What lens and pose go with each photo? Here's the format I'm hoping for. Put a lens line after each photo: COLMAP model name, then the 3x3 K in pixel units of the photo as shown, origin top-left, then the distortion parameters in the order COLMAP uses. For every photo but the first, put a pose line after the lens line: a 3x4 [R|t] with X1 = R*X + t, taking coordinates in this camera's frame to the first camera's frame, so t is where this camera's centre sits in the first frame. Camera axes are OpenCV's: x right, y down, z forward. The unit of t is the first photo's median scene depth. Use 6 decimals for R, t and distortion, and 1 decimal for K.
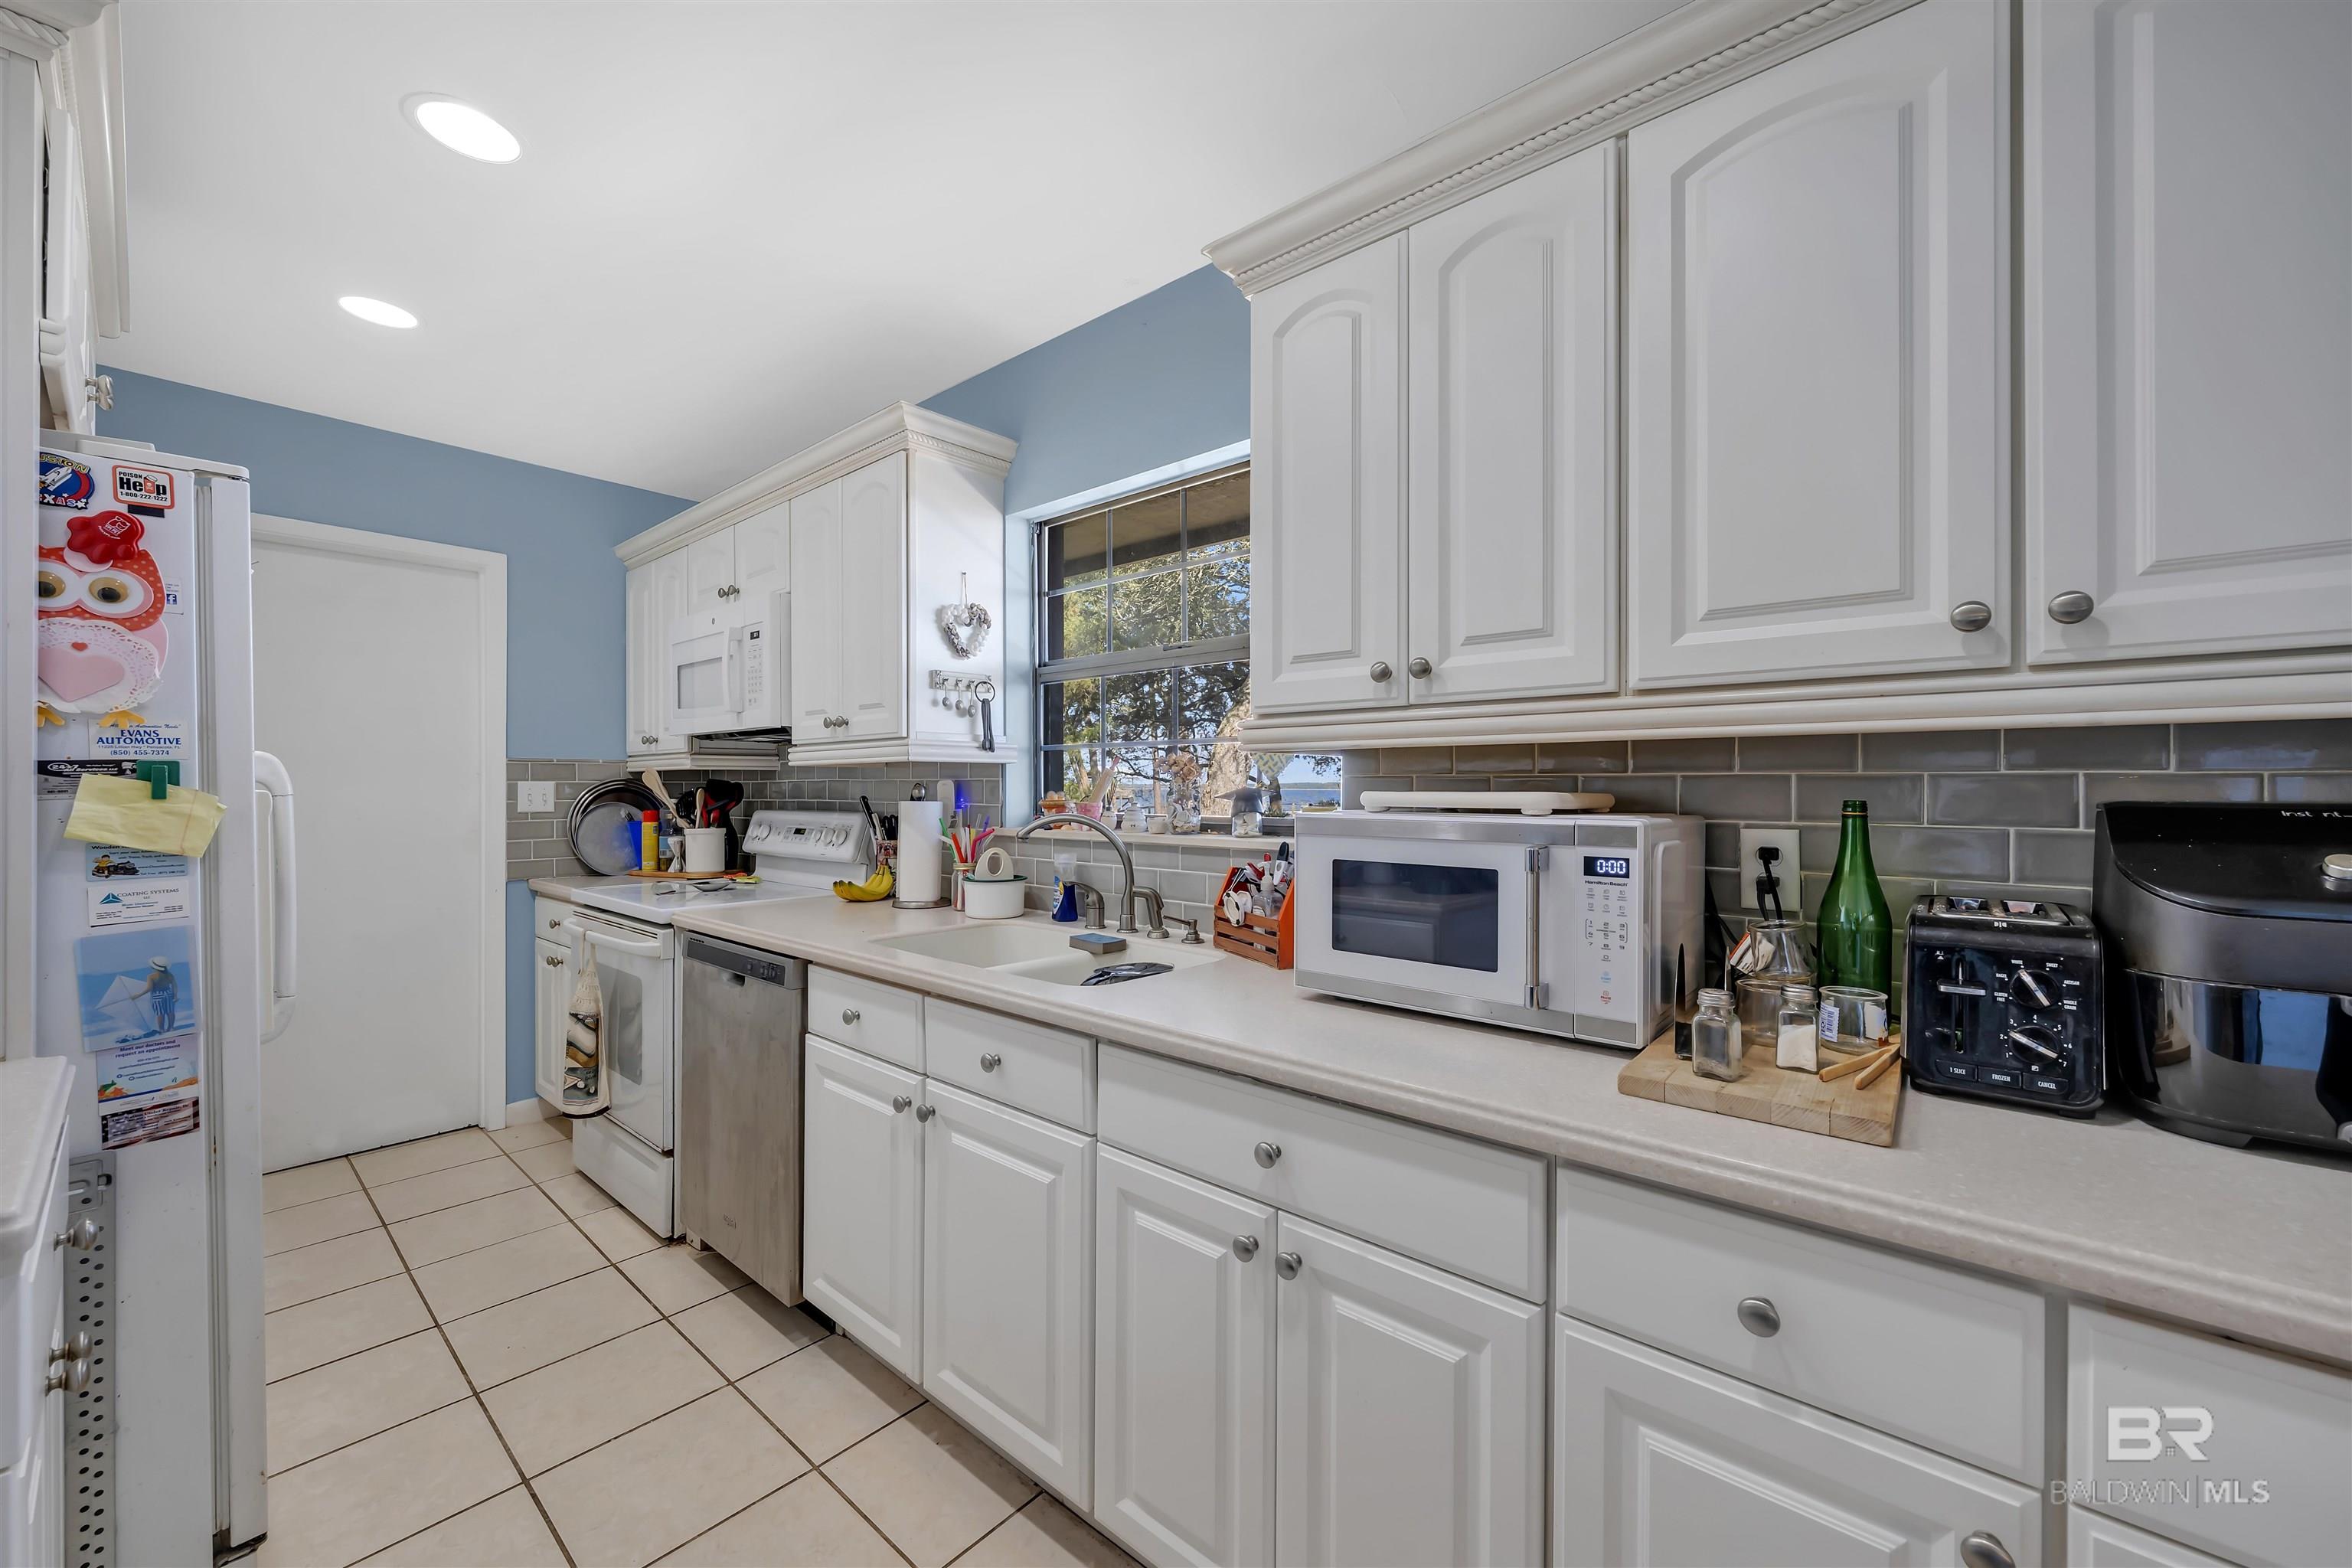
lens RADIAL K [[892.7, 0, 1180.1], [0, 892.7, 781.2], [0, 0, 1]] dist [-0.001004, -0.000143]
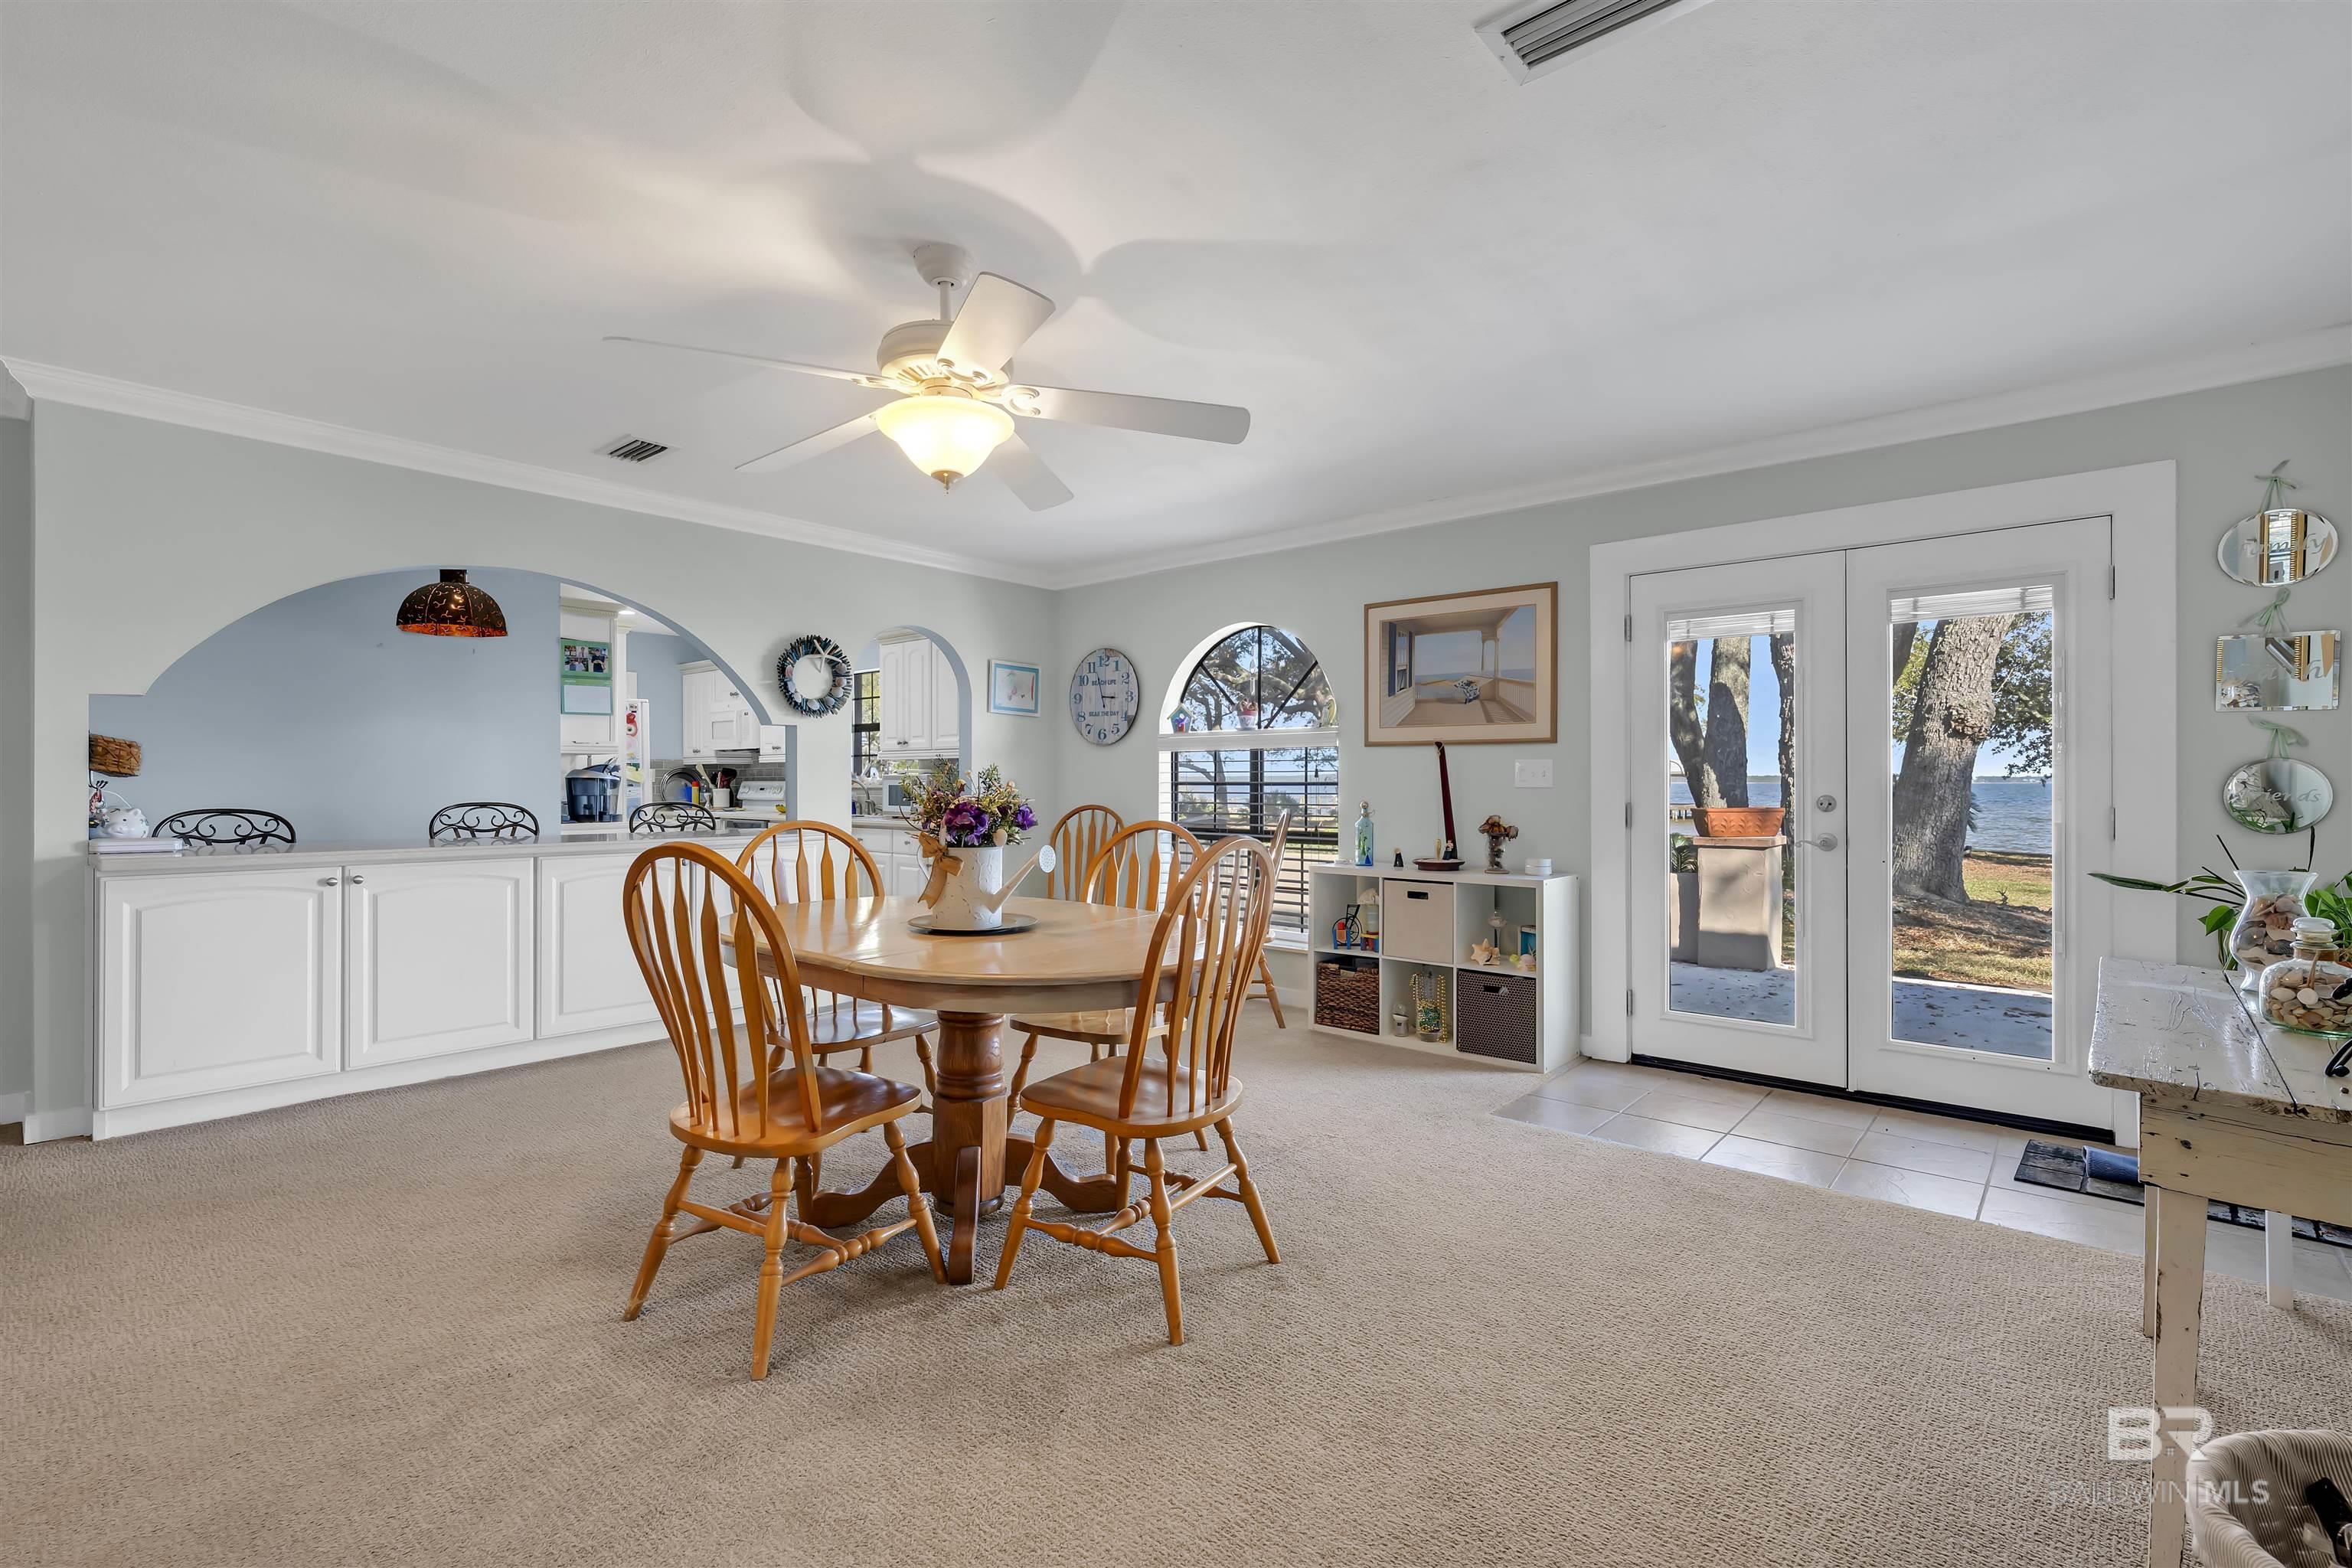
lens RADIAL K [[1055.6, 0, 1176.0], [0, 1055.6, 784.0], [0, 0, 1]] dist [-0.001320, -0.000175]
pose [[0.999933, 0.000782, -0.011578, 0.811922], [-0.000680, 0.999961, 0.008825, 0.017237], [0.011584, -0.008816, 0.999894, -2.054979]]
